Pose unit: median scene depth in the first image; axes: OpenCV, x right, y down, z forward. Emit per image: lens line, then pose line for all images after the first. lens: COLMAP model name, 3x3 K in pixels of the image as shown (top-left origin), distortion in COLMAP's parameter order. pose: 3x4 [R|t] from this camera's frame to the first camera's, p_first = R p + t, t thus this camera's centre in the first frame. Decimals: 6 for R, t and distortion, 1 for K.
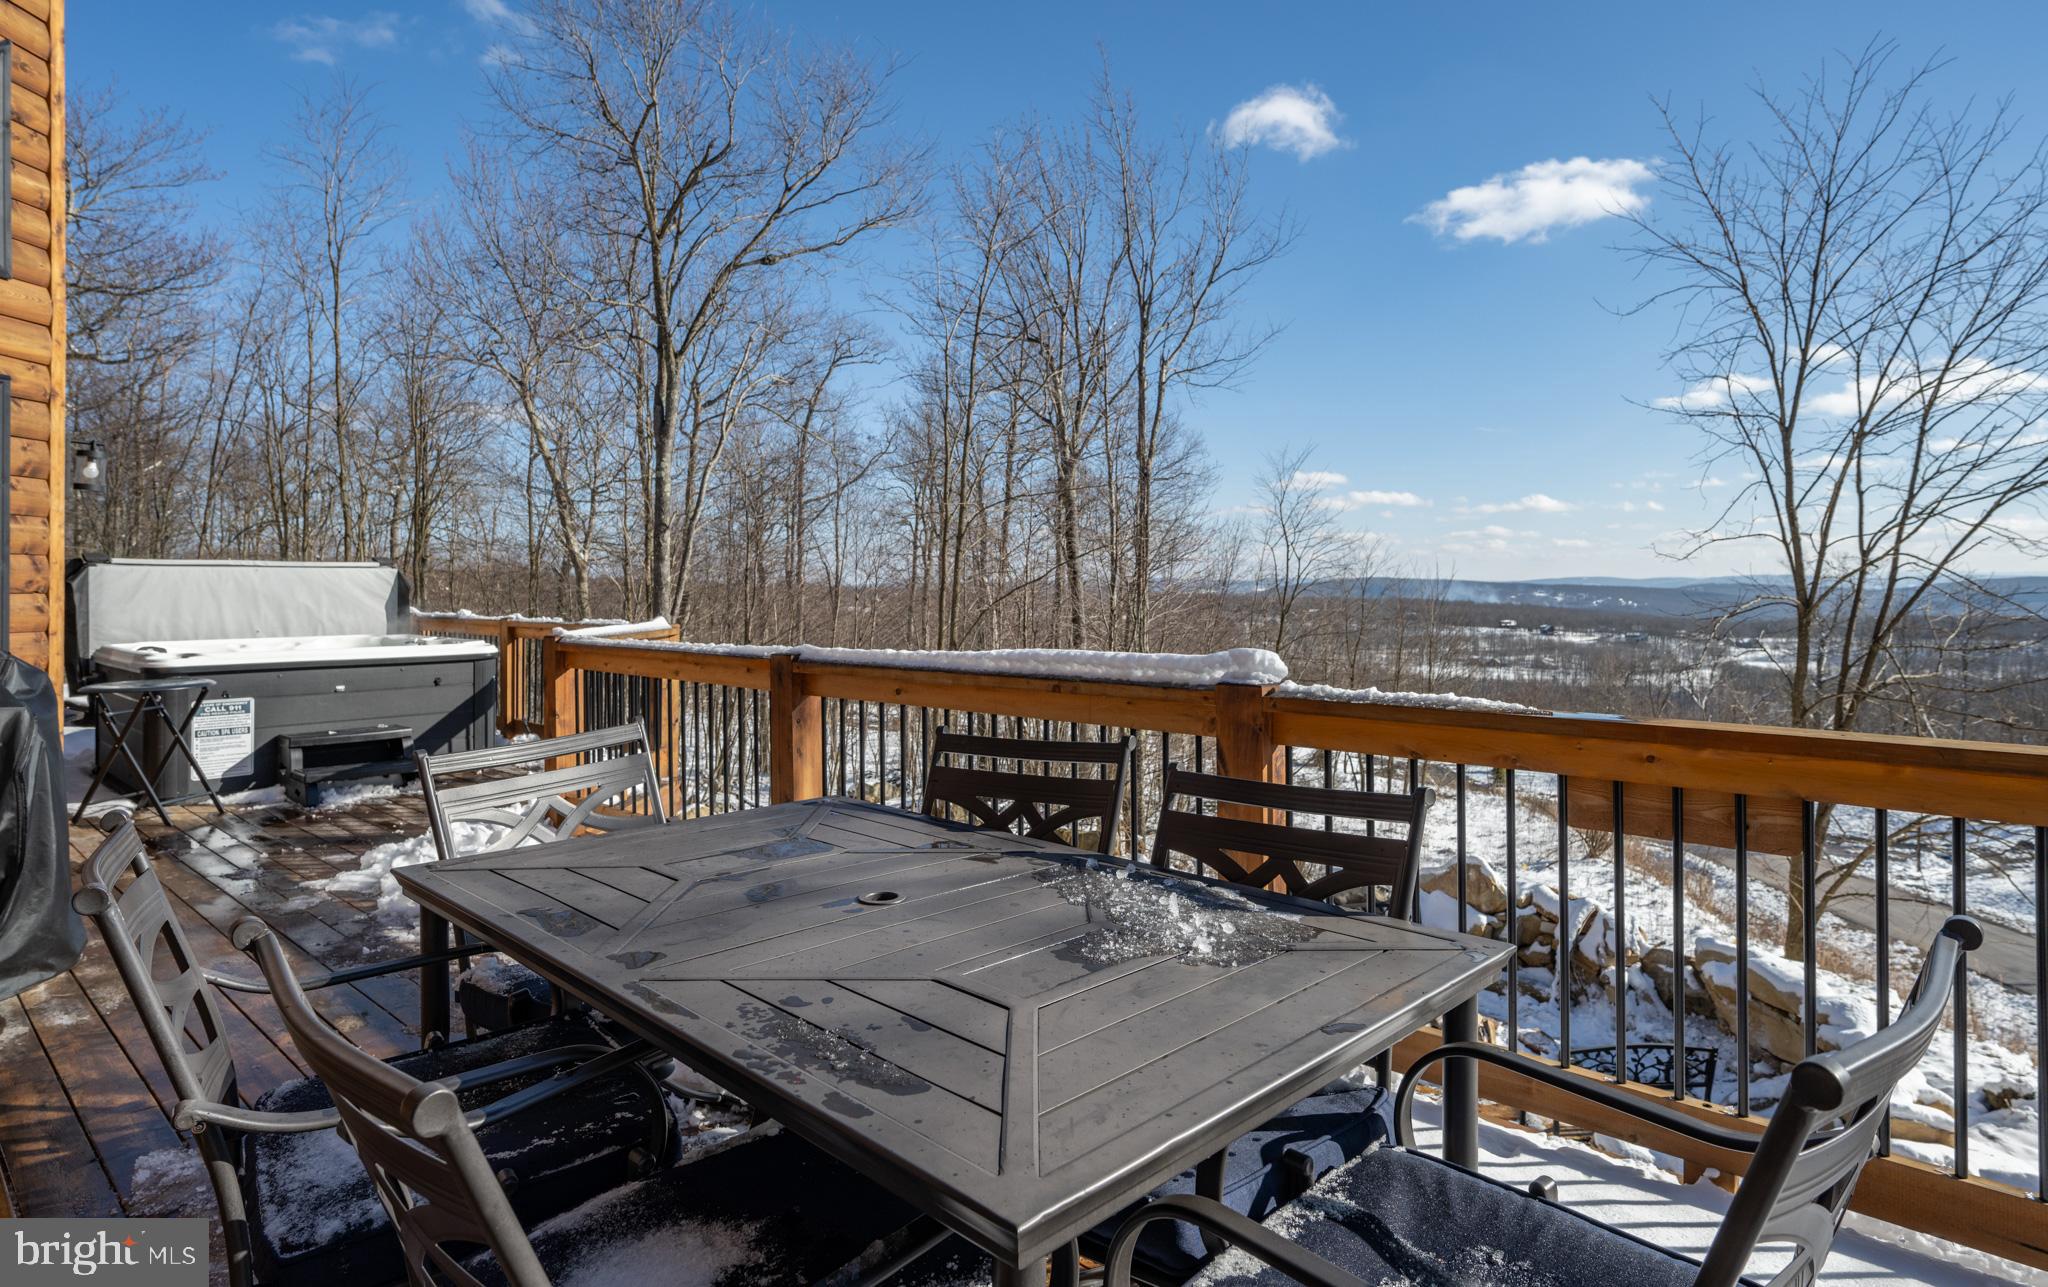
lens RADIAL K [[1107.9, 0, 1054.9], [0, 1107.9, 588.1], [0, 0, 1]] dist [0.001173, 0.000891]
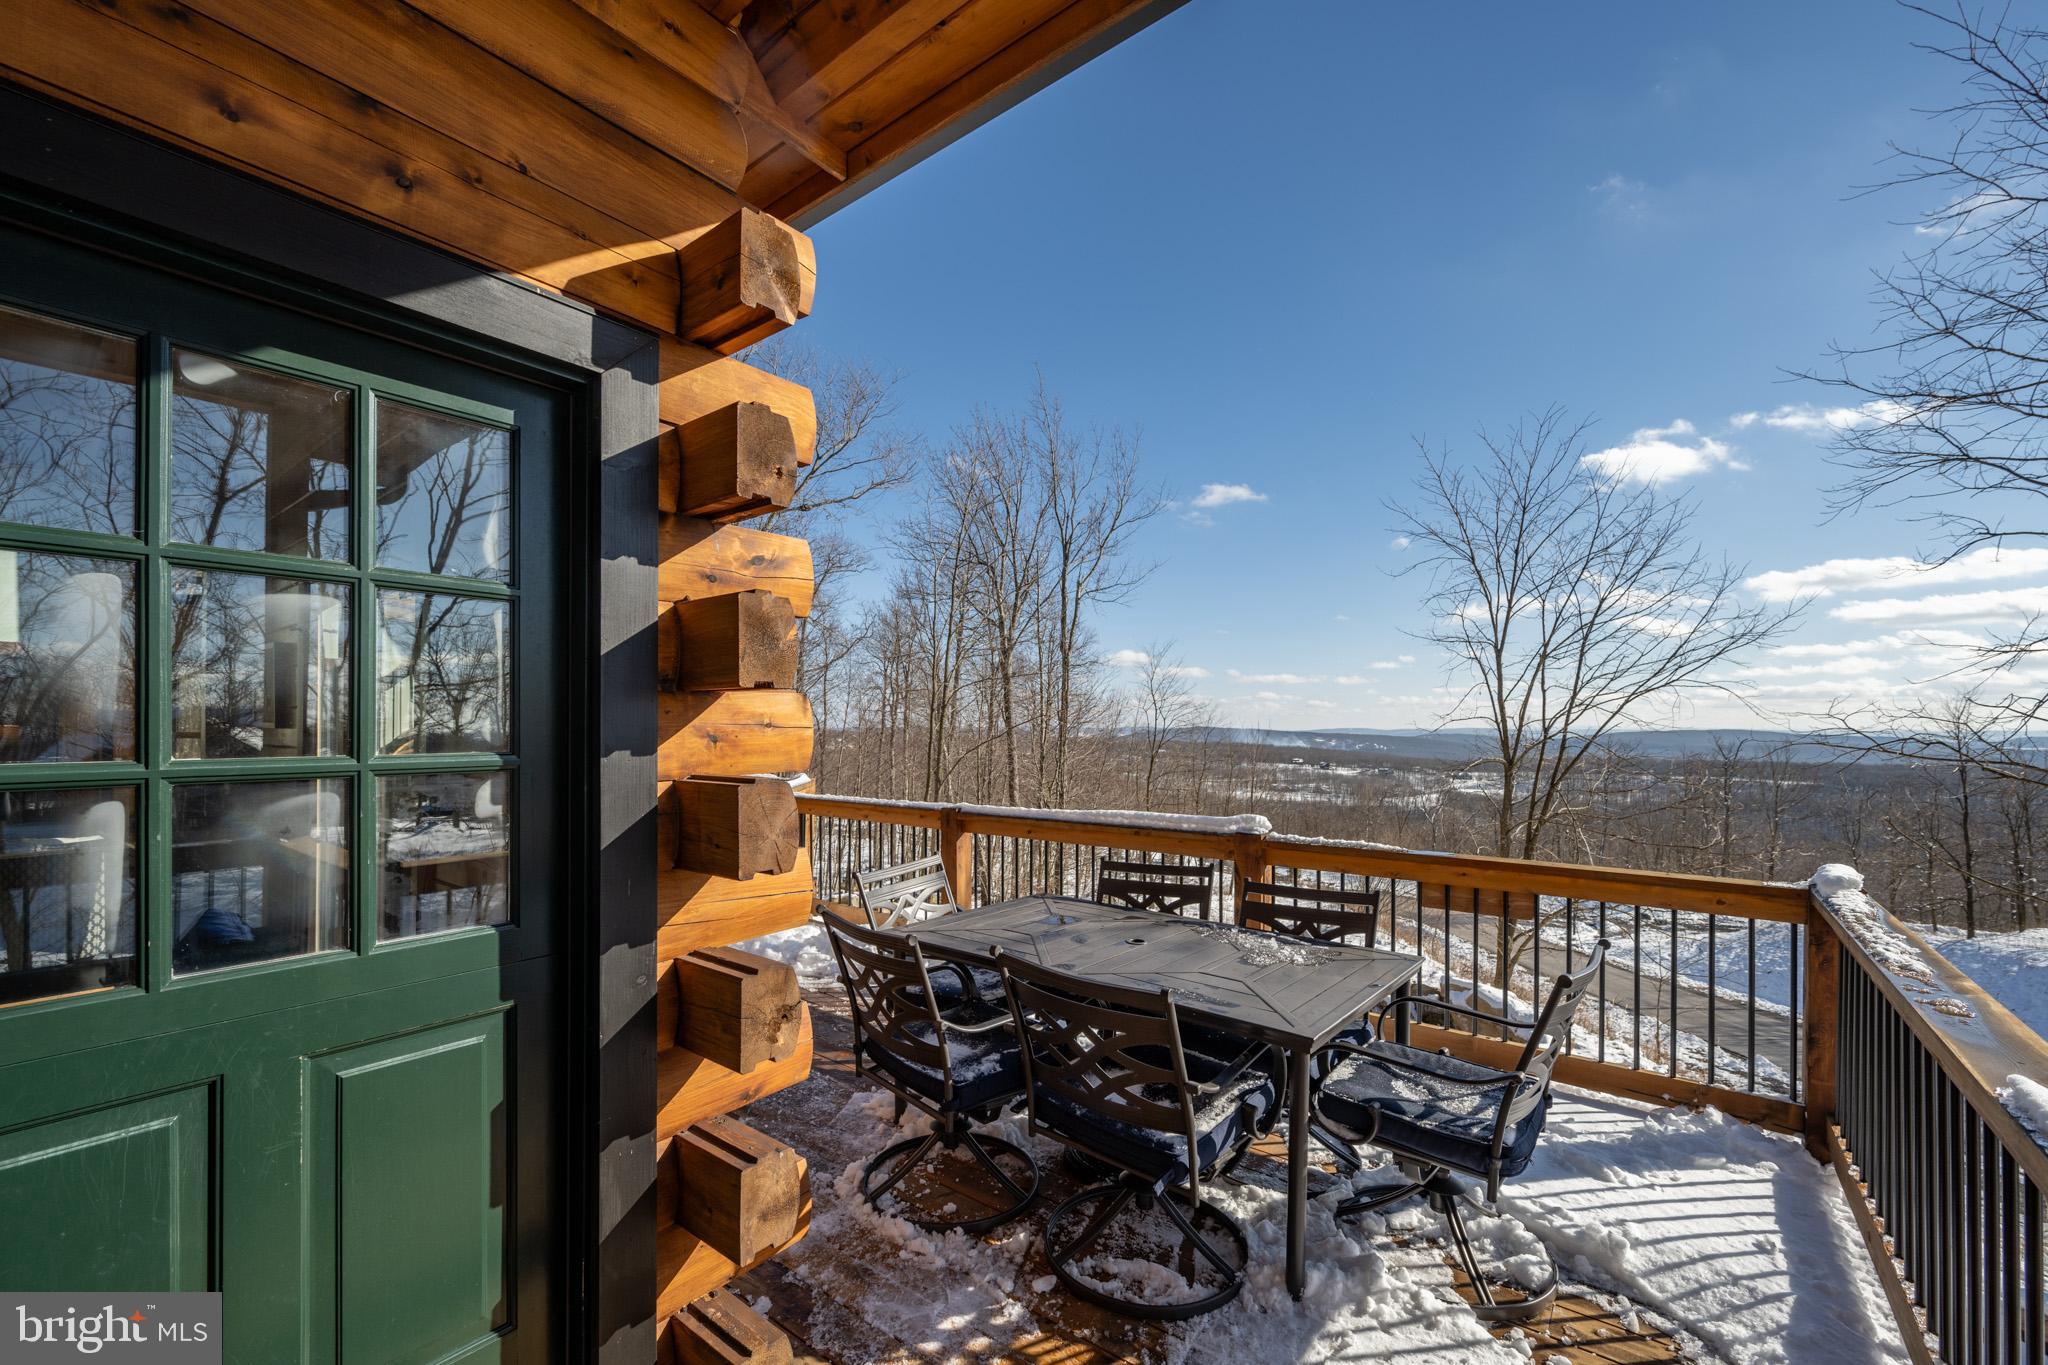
lens RADIAL K [[811.9, 0, 1028.7], [0, 811.9, 726.3], [0, 0, 1]] dist [-0.001371, -0.000107]
pose [[0.997631, 0.009691, 0.068108, -0.078136], [-0.009140, 0.999923, -0.008392, -0.021138], [-0.068184, 0.007750, 0.997643, -0.095419]]
